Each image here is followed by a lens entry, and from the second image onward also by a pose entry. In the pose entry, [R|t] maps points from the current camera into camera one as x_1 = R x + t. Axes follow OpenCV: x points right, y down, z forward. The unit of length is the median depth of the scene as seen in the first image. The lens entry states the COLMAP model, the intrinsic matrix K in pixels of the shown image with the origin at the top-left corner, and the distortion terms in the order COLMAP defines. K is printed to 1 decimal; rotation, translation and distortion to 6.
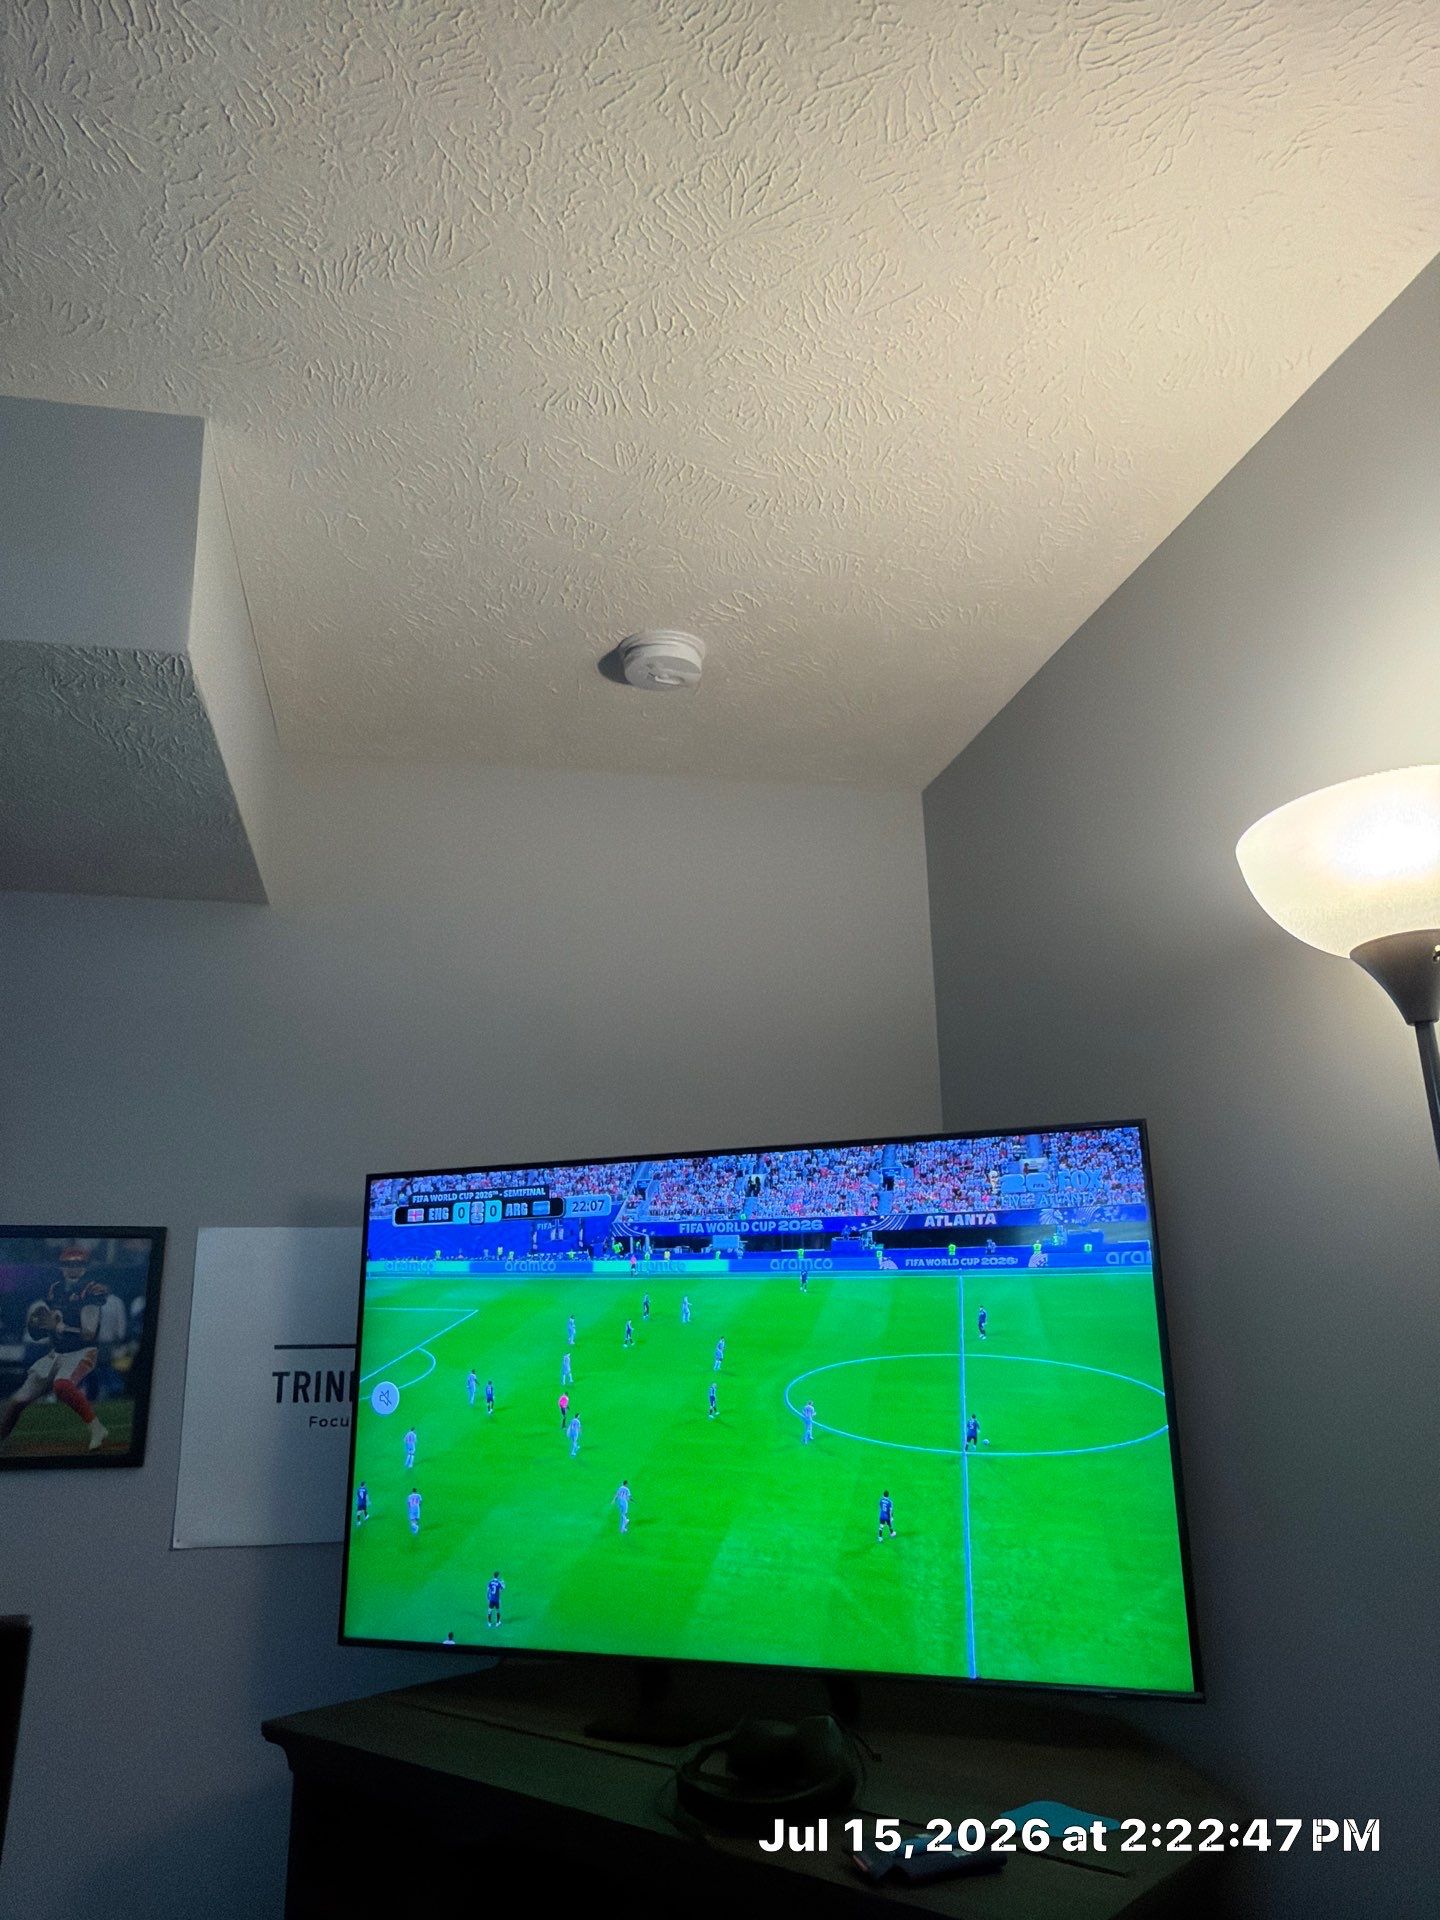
lens RADIAL K [[1351.2, 0, 716.9], [0, 1351.2, 948.4], [0, 0, 1]] dist [0.014556, -0.022136]
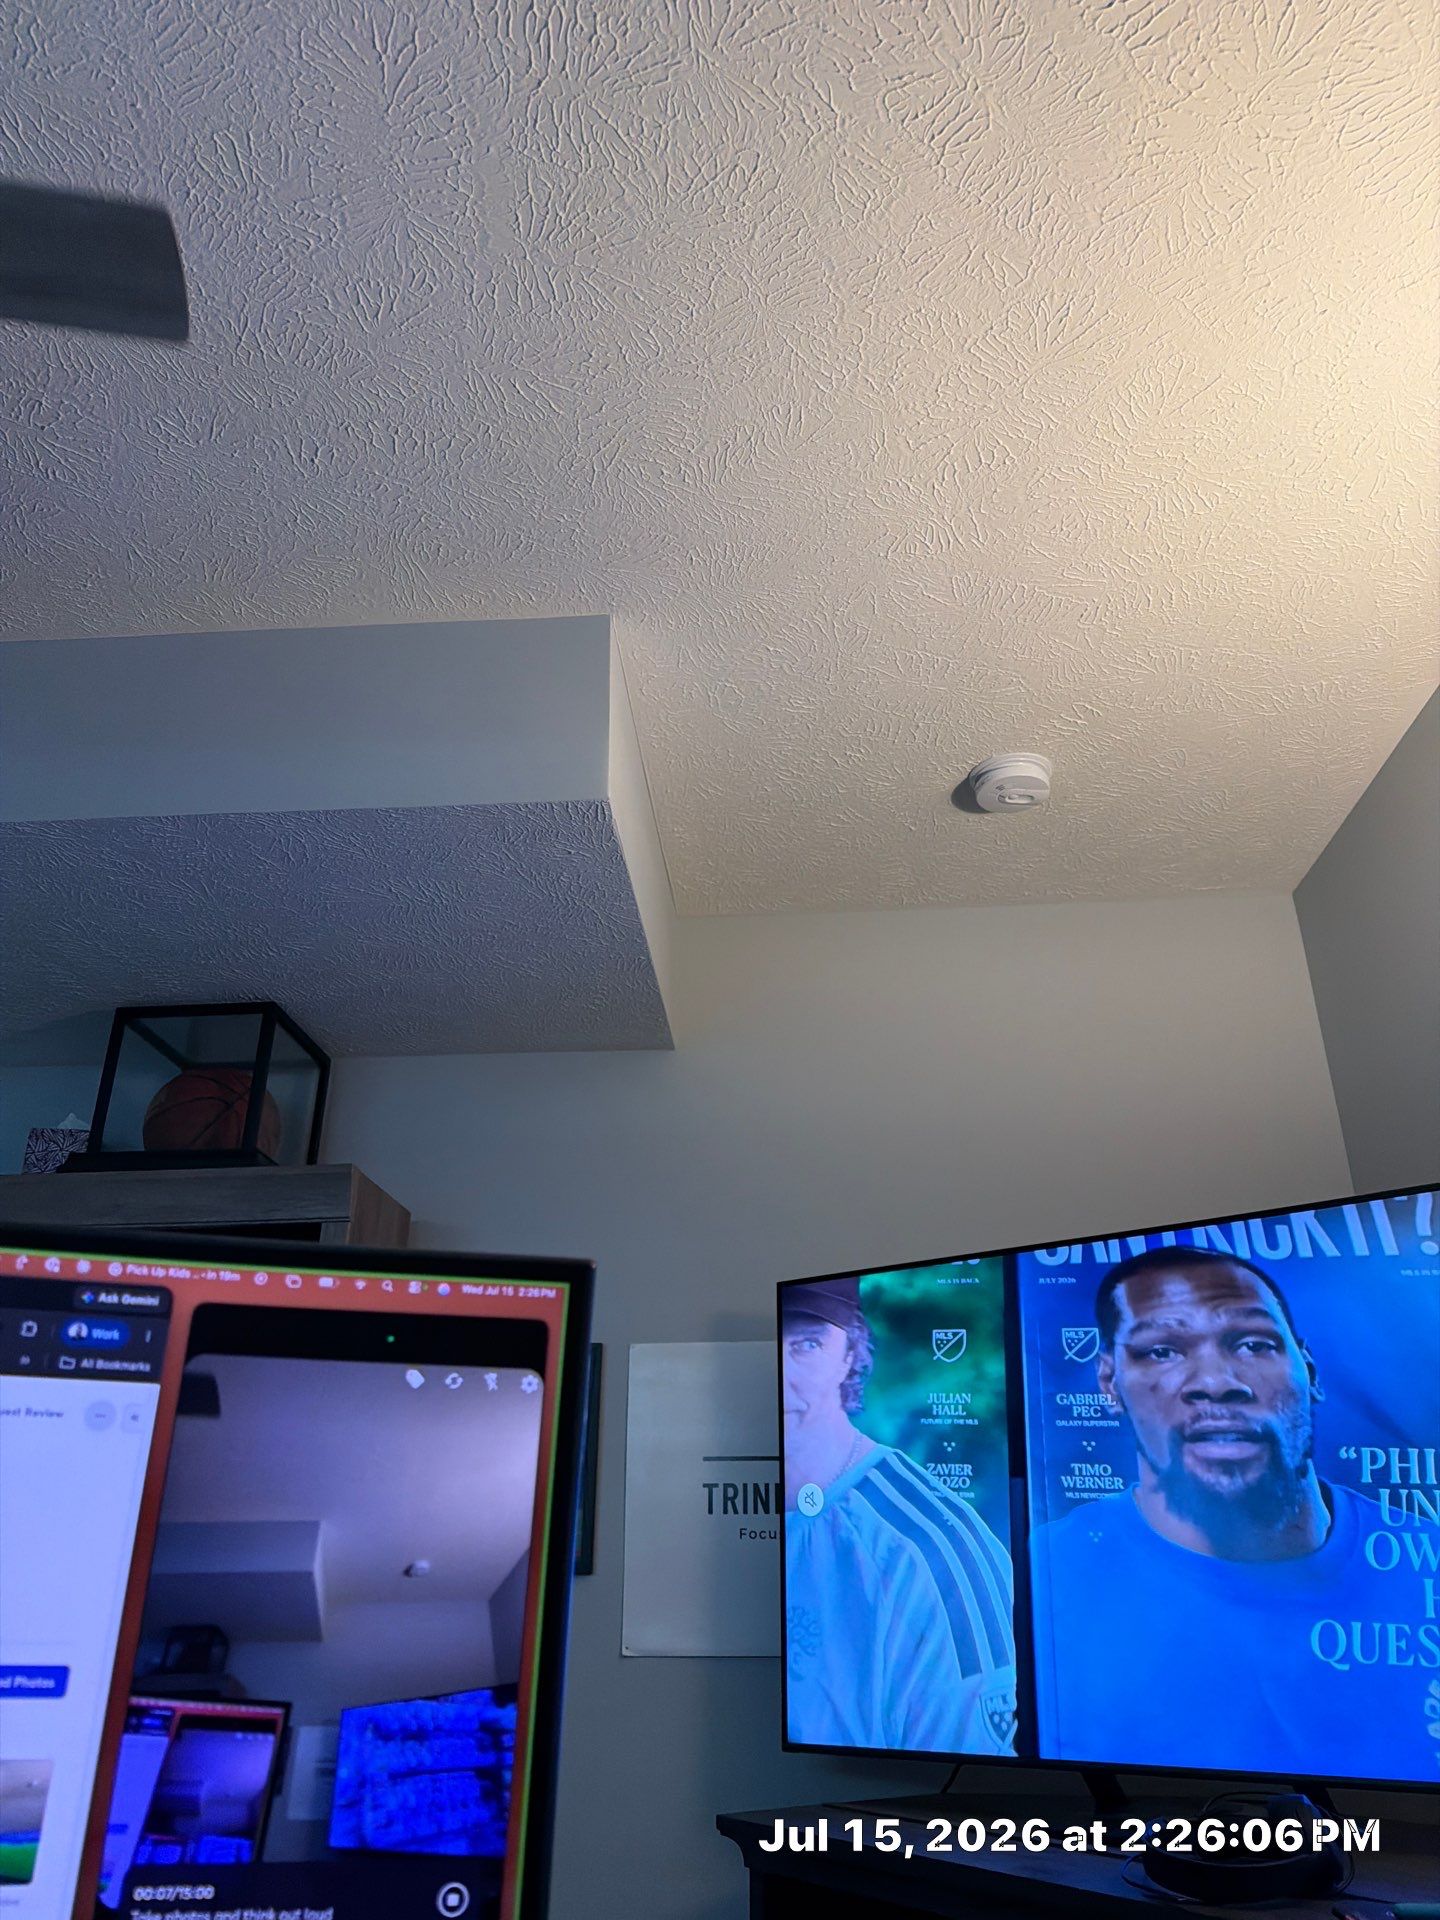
lens RADIAL K [[1351.2, 0, 725.6], [0, 1351.2, 965.7], [0, 0, 1]] dist [0.014556, -0.022136]
pose [[0.962124, -0.100836, -0.253278, -0.003590], [0.061480, 0.985400, -0.158769, 0.088146], [0.265590, 0.137184, 0.954276, -0.060684]]
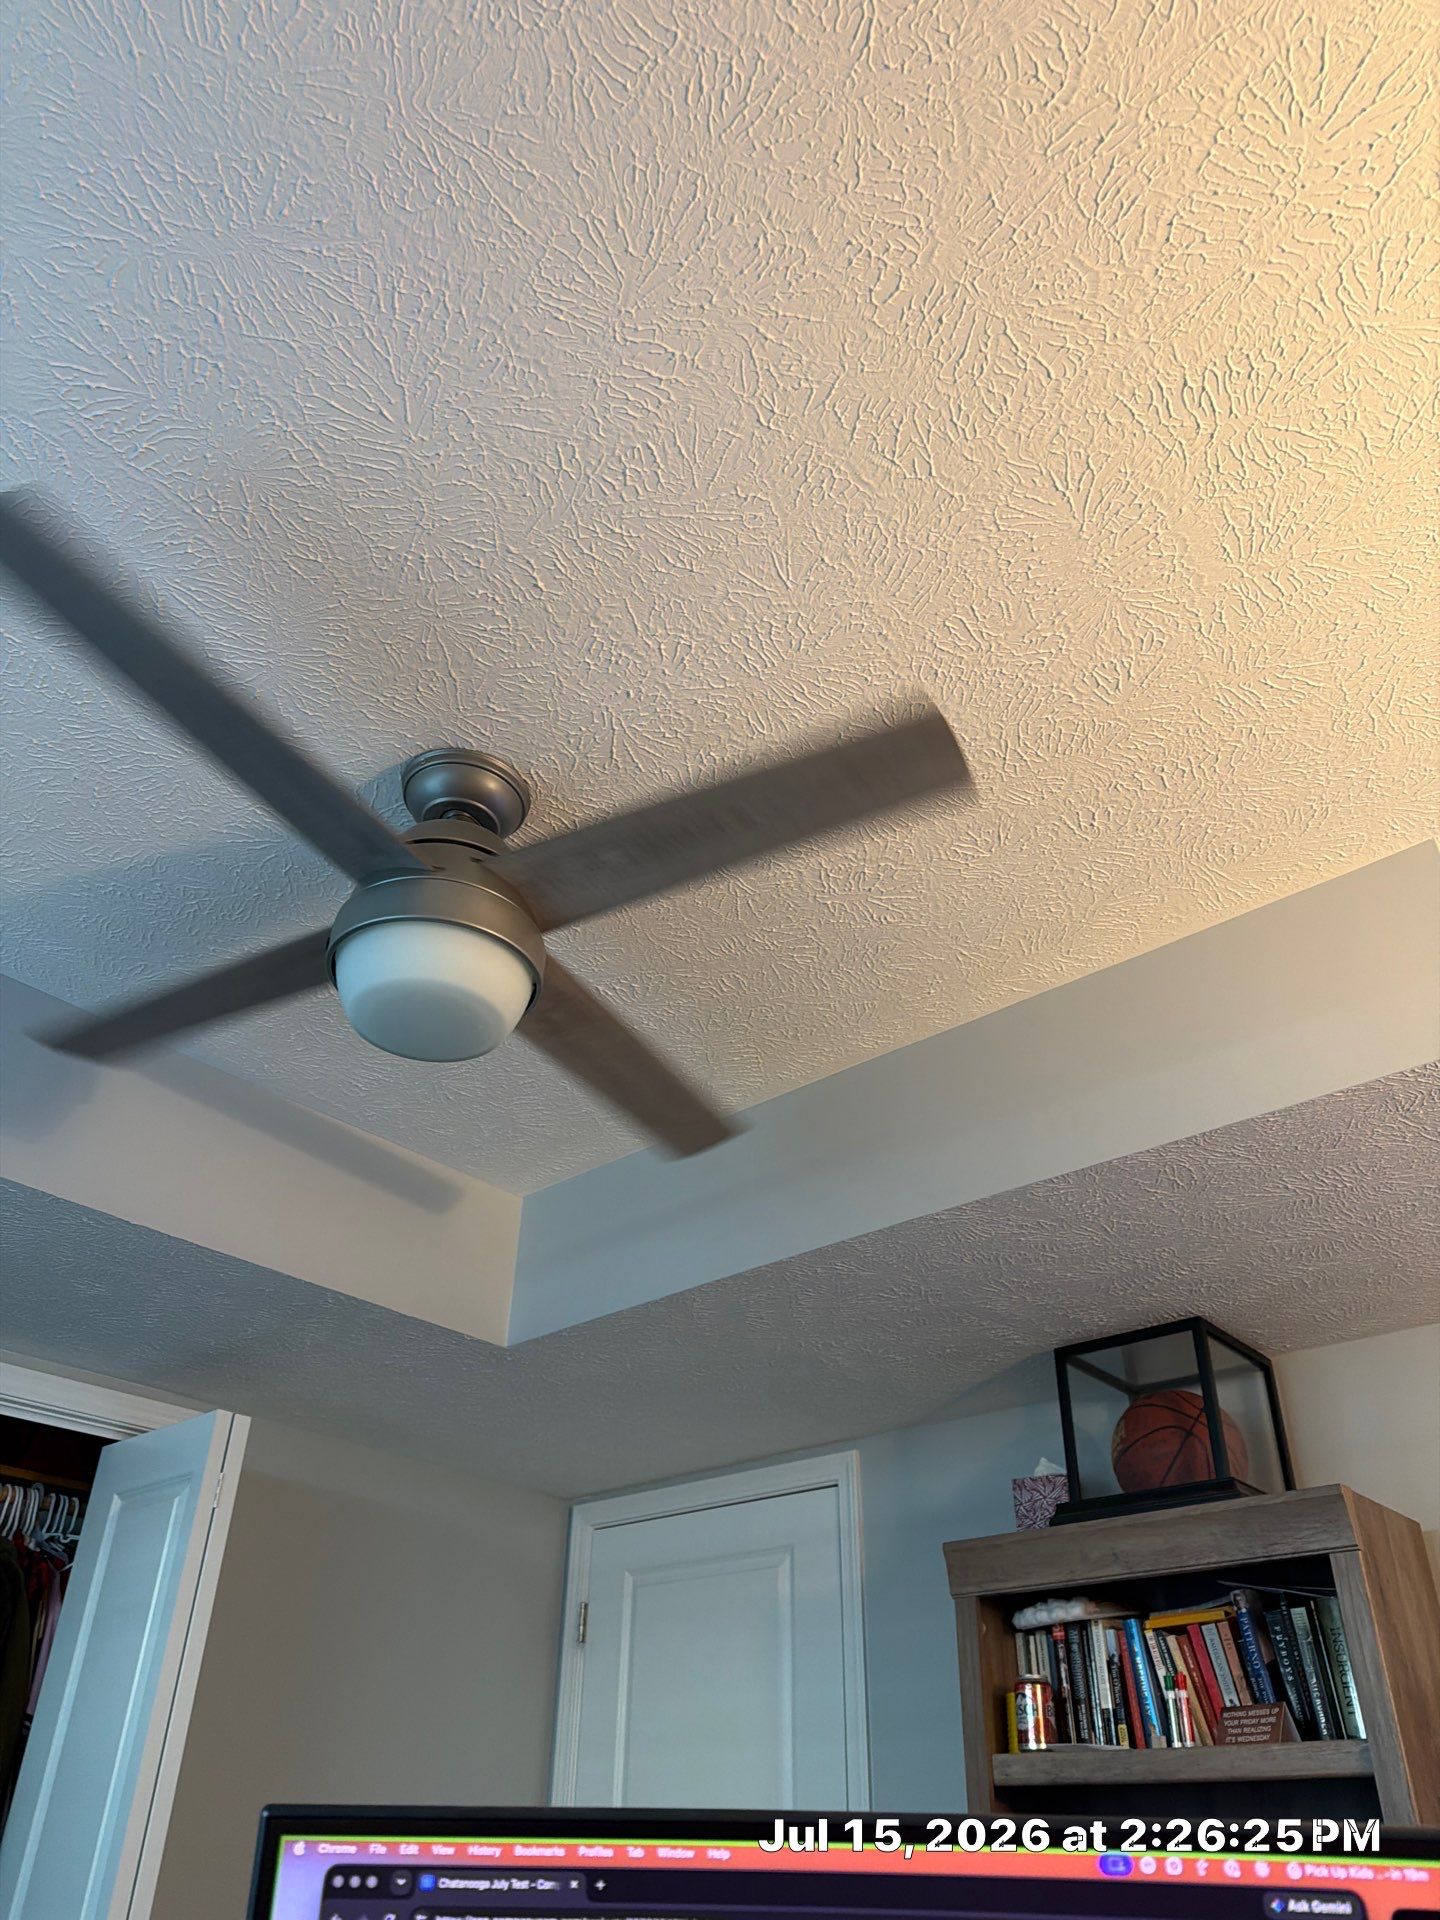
lens RADIAL K [[1351.2, 0, 722.8], [0, 1351.2, 969.5], [0, 0, 1]] dist [0.014556, -0.022136]
pose [[0.591250, -0.424207, -0.685910, -0.005785], [0.183012, 0.898874, -0.398161, 0.030145], [0.785449, 0.109883, 0.609094, -0.090743]]
